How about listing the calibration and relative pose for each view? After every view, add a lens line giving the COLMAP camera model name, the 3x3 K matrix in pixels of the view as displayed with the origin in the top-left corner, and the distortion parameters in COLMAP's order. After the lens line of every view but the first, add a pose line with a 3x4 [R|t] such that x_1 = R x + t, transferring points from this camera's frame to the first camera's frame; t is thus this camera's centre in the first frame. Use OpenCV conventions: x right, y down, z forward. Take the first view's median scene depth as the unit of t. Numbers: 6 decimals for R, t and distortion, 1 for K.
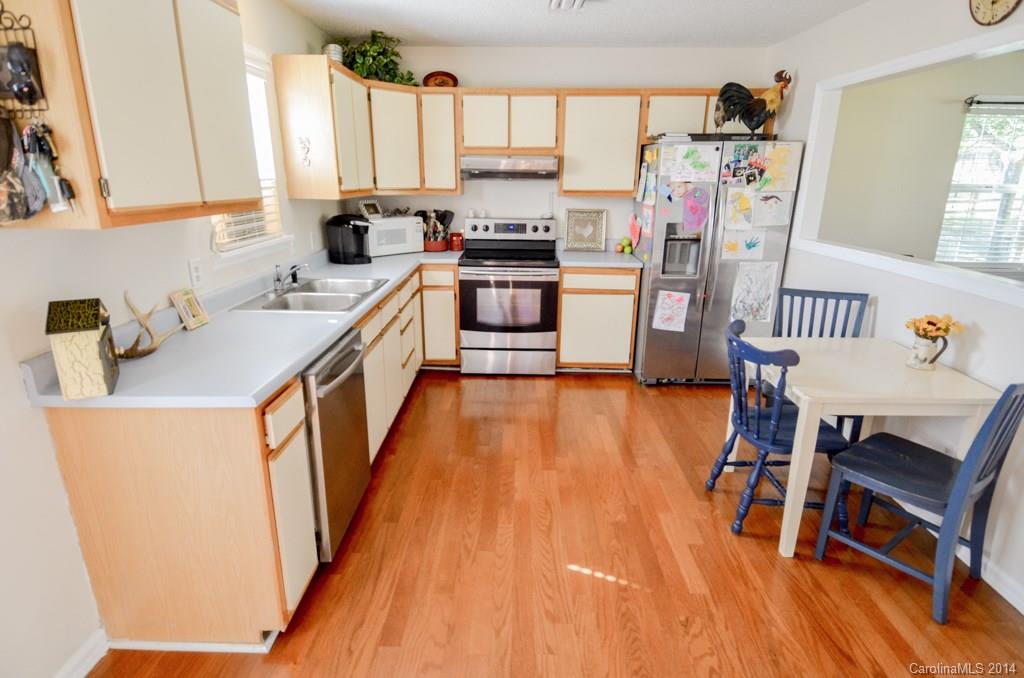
lens RADIAL K [[545.8, 0, 511.8], [0, 545.8, 336.5], [0, 0, 1]] dist [0.082918, -0.067912]
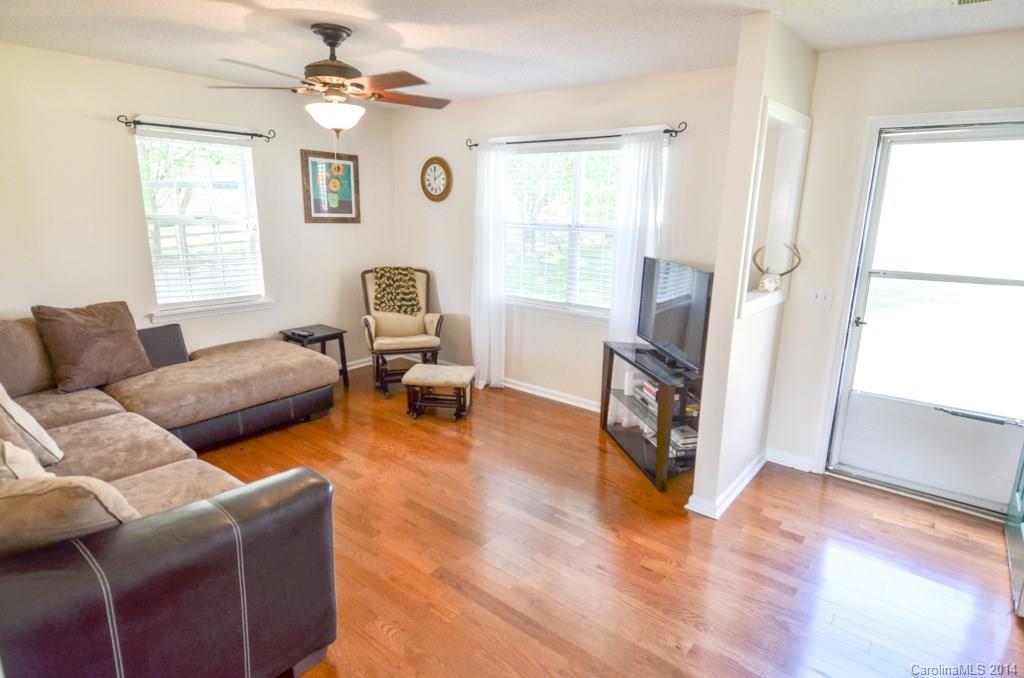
lens RADIAL K [[557.4, 0, 512.0], [0, 557.4, 339.0], [0, 0, 1]] dist [0.081745, -0.070943]
pose [[0.626002, -0.179292, 0.758931, 0.493051], [0.207950, 0.976351, 0.059129, -0.024218], [-0.751584, 0.120805, 0.648481, 0.030137]]
